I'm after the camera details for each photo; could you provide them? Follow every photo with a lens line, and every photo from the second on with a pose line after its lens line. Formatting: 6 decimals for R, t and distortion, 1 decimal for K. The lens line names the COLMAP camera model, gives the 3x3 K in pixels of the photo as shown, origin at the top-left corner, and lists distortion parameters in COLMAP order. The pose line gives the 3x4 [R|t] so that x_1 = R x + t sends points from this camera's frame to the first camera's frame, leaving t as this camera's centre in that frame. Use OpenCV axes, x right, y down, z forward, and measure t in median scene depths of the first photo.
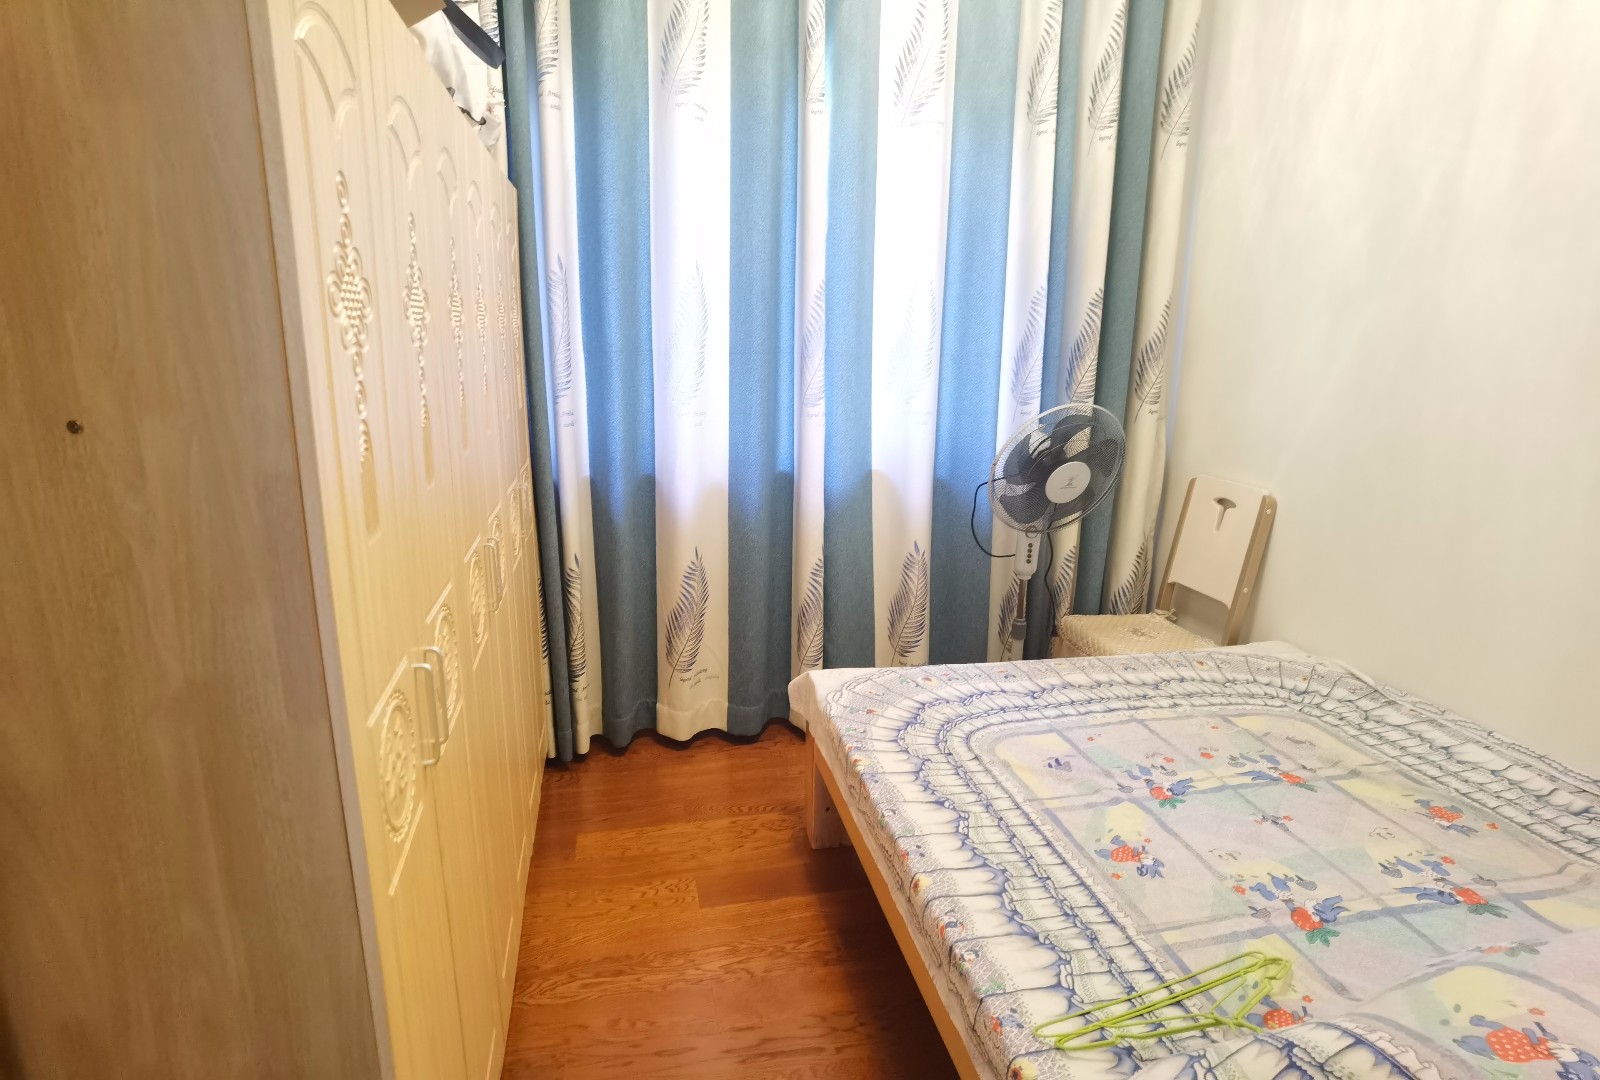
lens RADIAL K [[846.9, 0, 792.5], [0, 846.9, 540.0], [0, 0, 1]] dist [-0.051573, 0.021559]
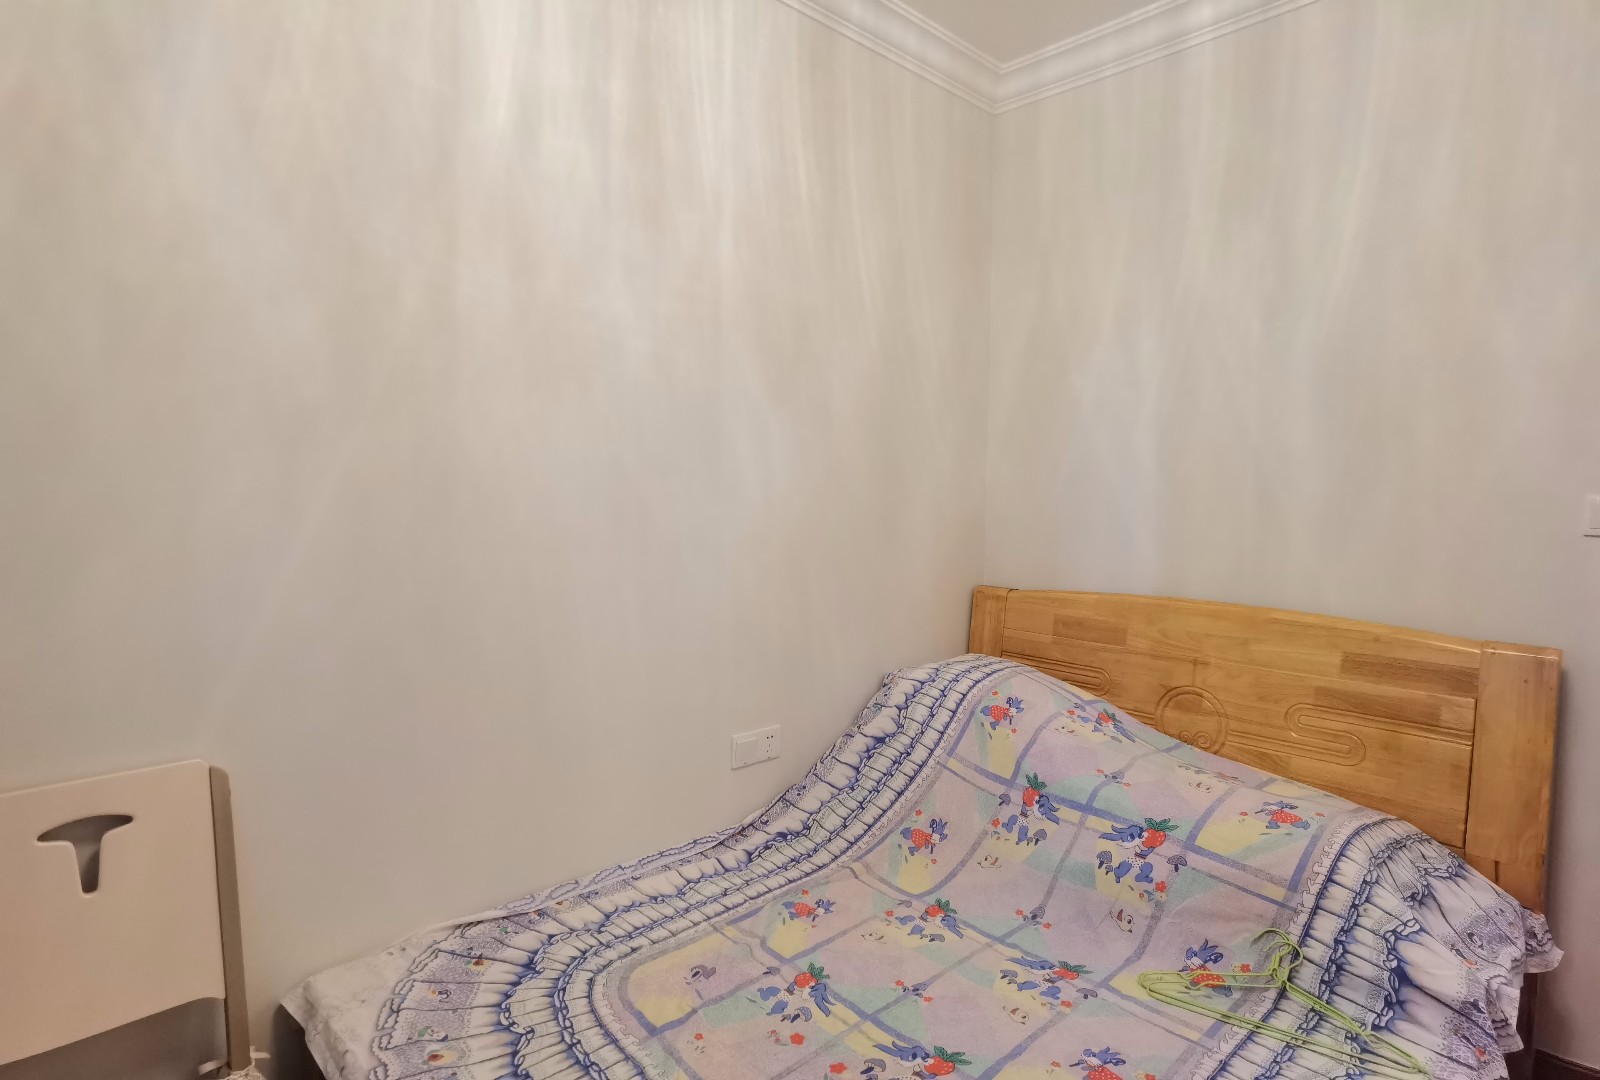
lens RADIAL K [[846.9, 0, 795.4], [0, 846.9, 548.9], [0, 0, 1]] dist [-0.051573, 0.021559]
pose [[-0.517528, -0.080413, 0.851879, -0.103465], [0.188310, 0.960462, 0.205064, -0.317611], [-0.834688, 0.266544, -0.481924, 1.256844]]
